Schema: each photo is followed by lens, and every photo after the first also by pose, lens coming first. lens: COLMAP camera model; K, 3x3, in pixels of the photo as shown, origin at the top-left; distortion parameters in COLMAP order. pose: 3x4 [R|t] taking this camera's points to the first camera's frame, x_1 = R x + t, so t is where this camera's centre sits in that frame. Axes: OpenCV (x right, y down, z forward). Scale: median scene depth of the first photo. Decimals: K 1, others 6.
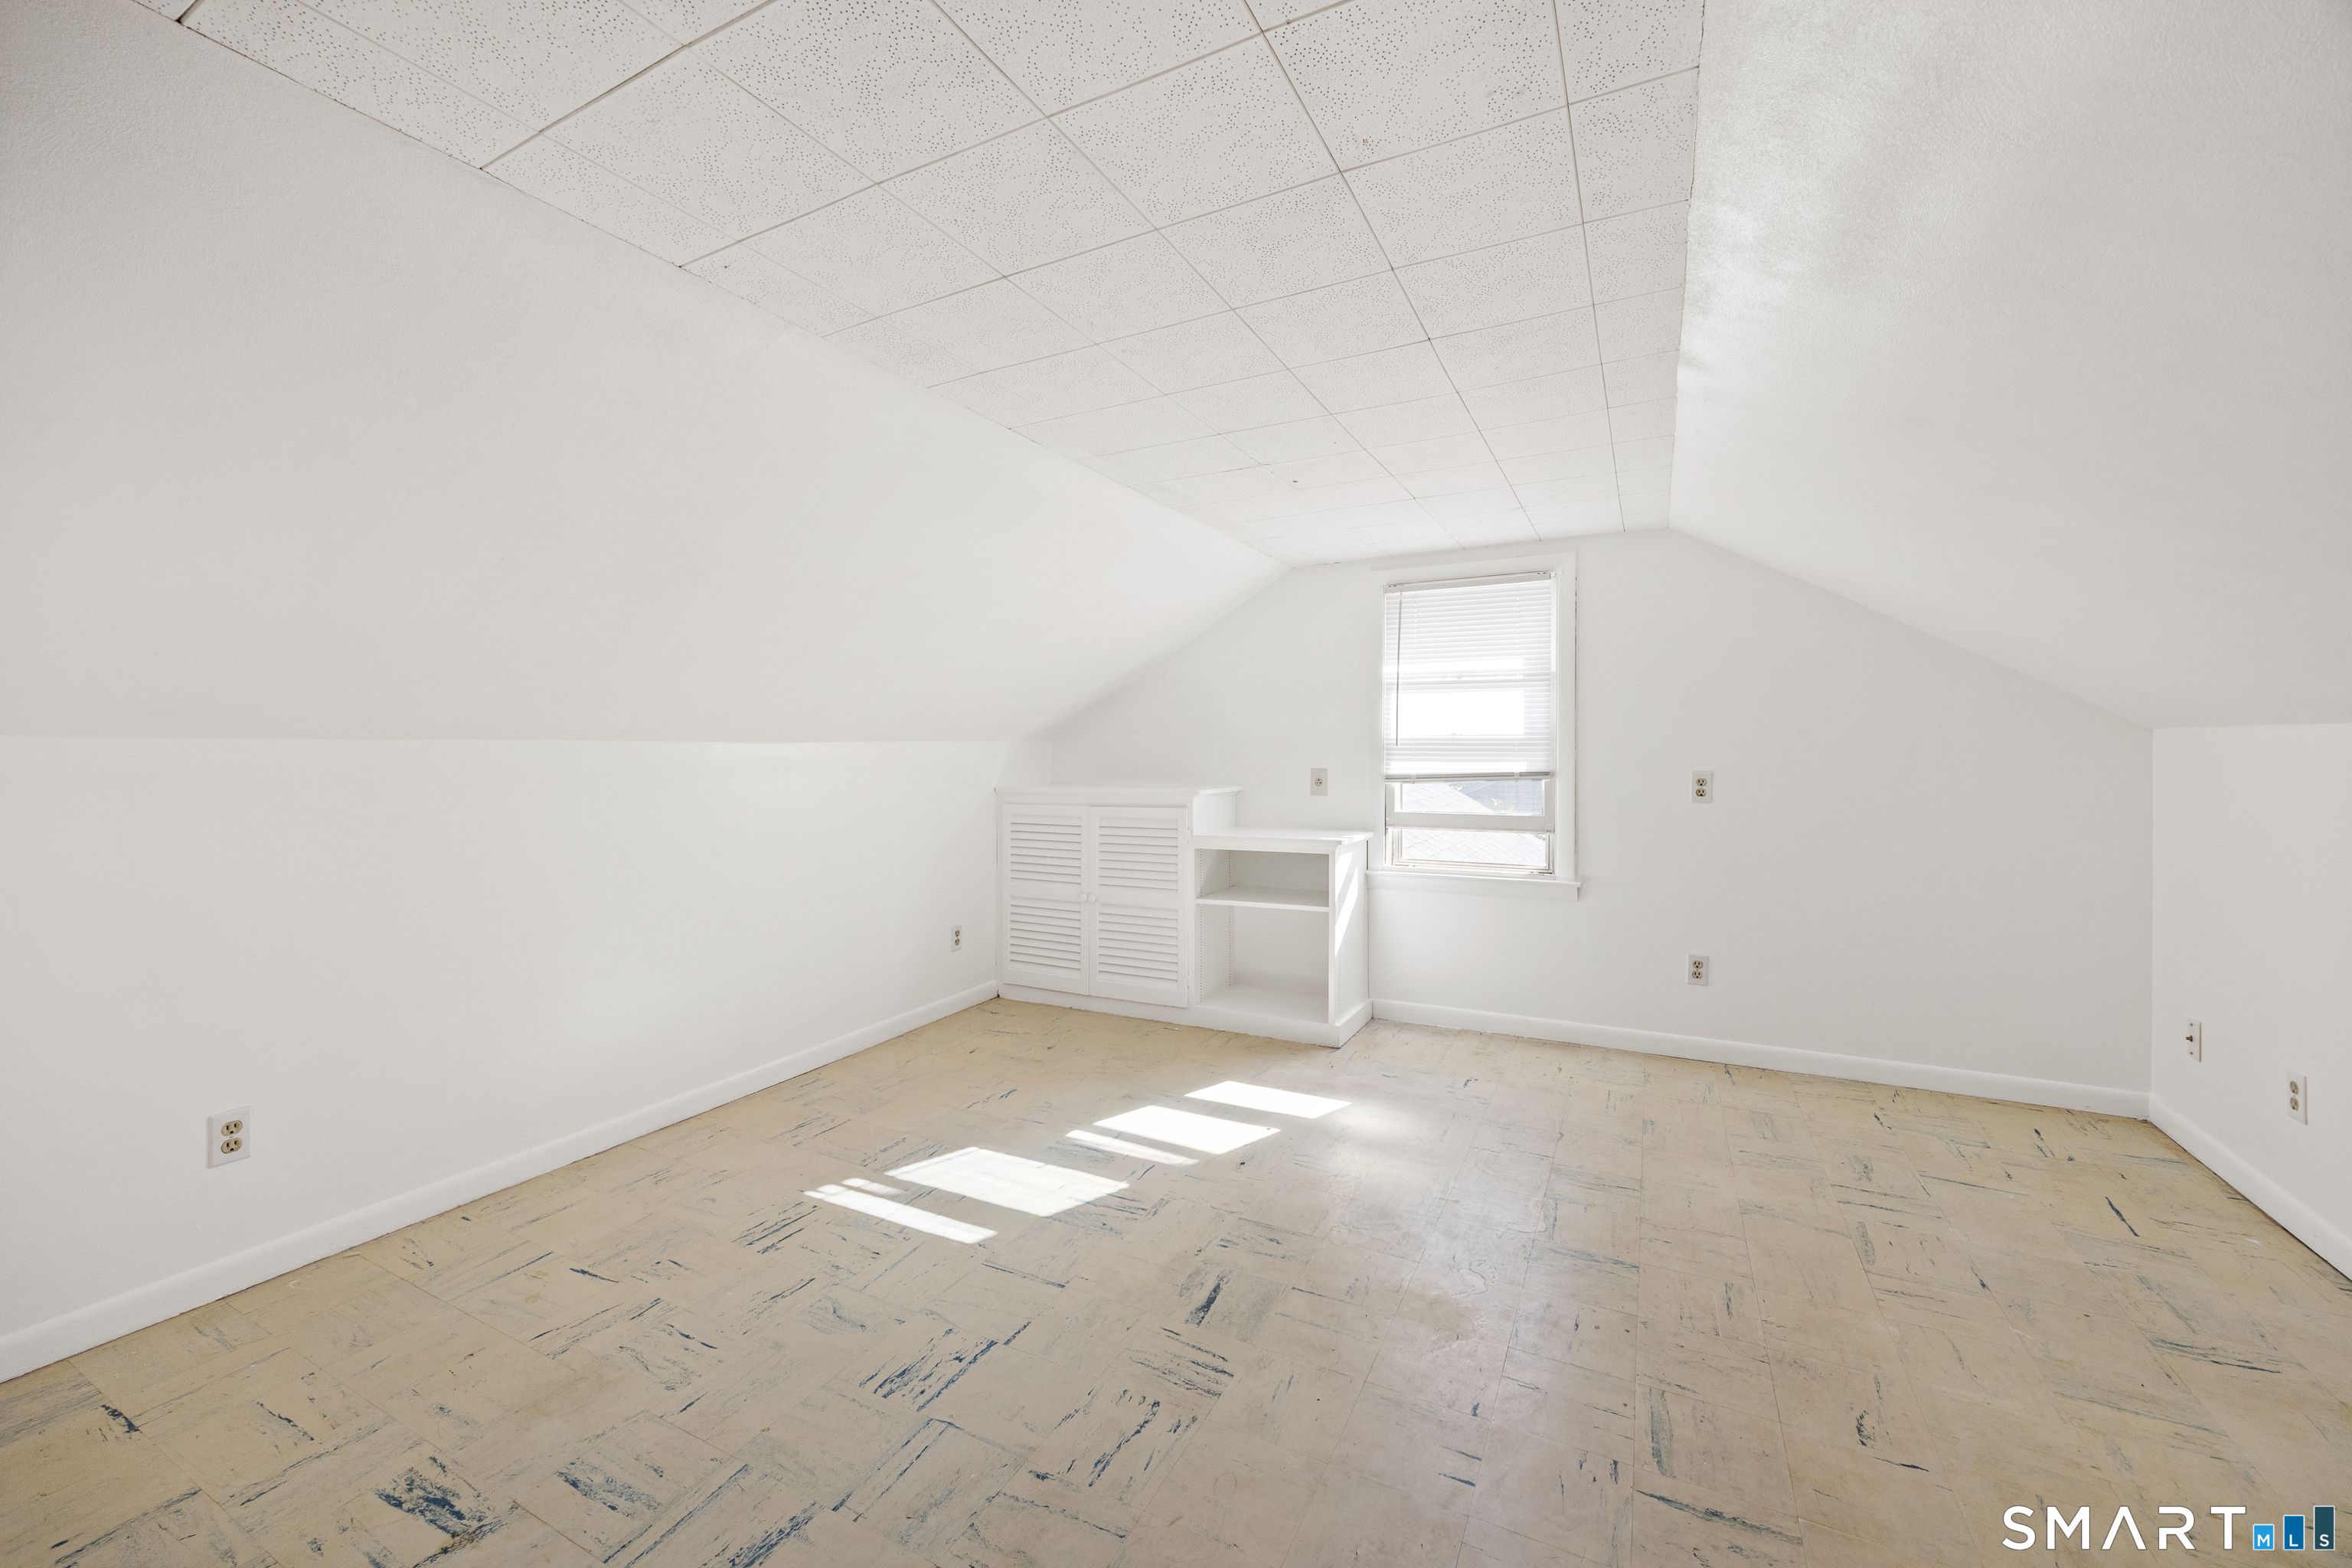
lens RADIAL K [[924.1, 0, 1176.3], [0, 924.1, 760.8], [0, 0, 1]] dist [0.000346, -0.000055]
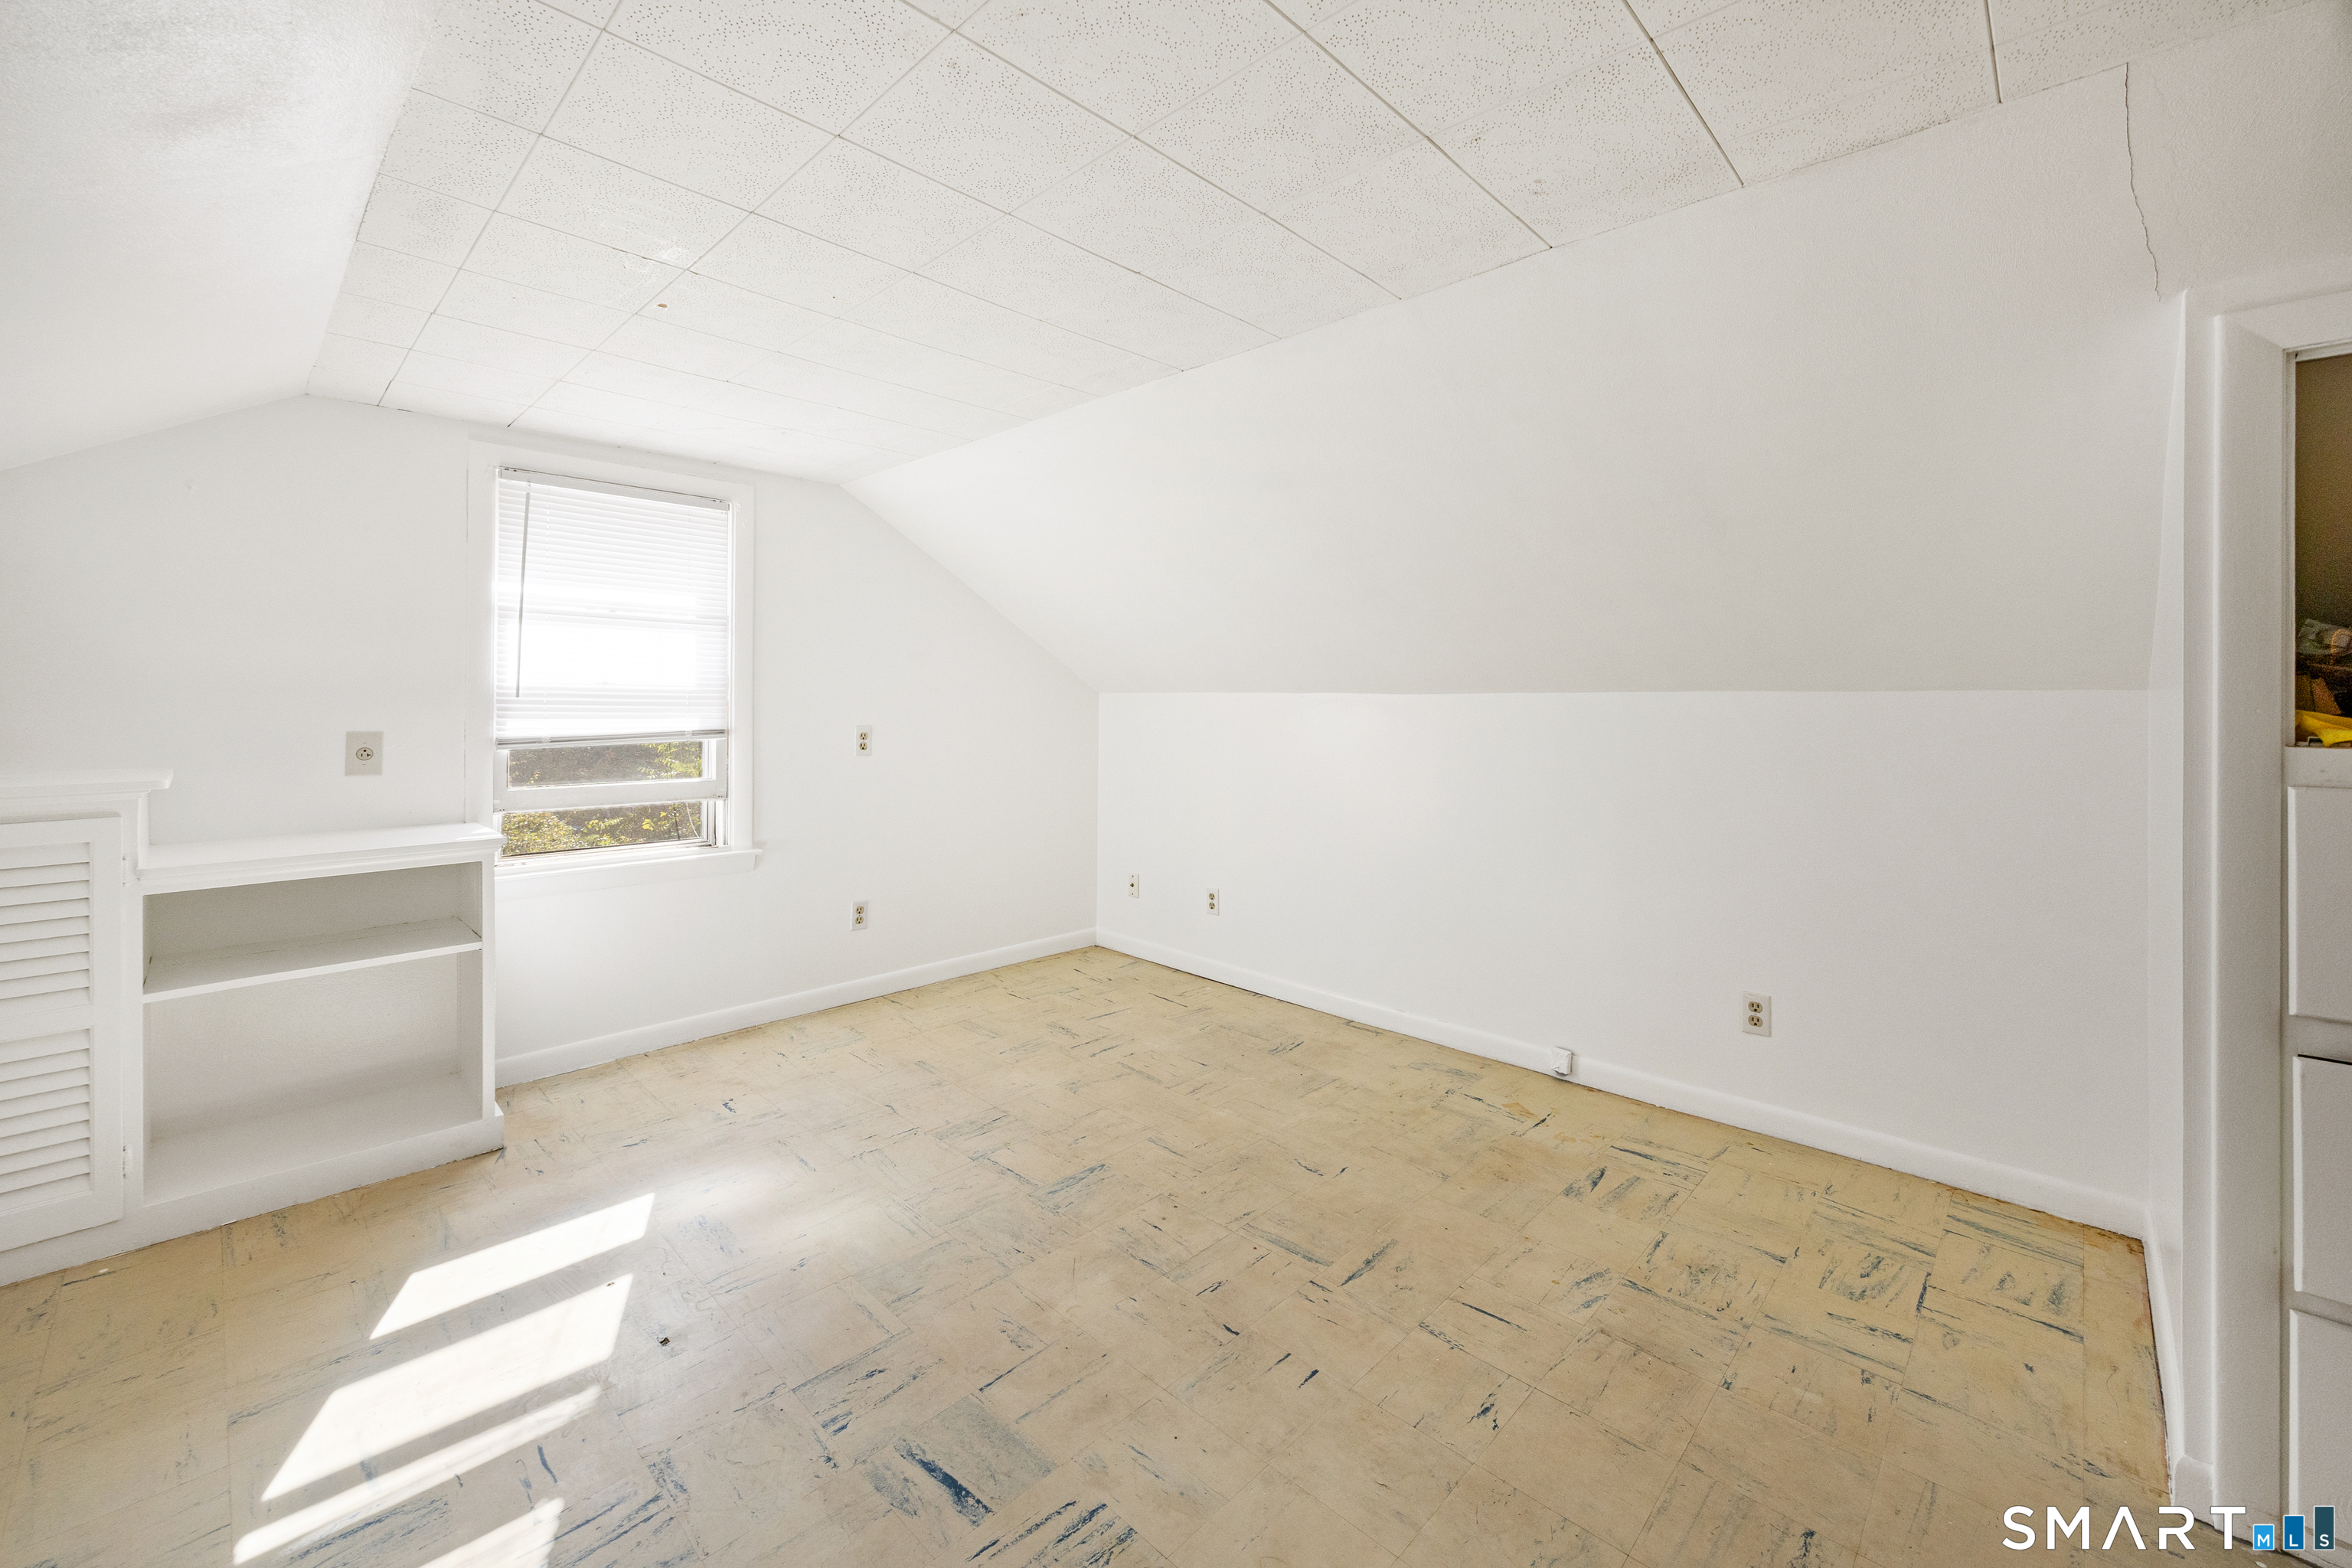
lens RADIAL K [[924.1, 0, 1157.0], [0, 924.1, 723.9], [0, 0, 1]] dist [0.000346, -0.000055]
pose [[0.300475, -0.013466, 0.953695, -0.336711], [0.006993, 0.999905, 0.011915, -0.000888], [-0.953764, 0.003089, 0.300540, 0.368298]]
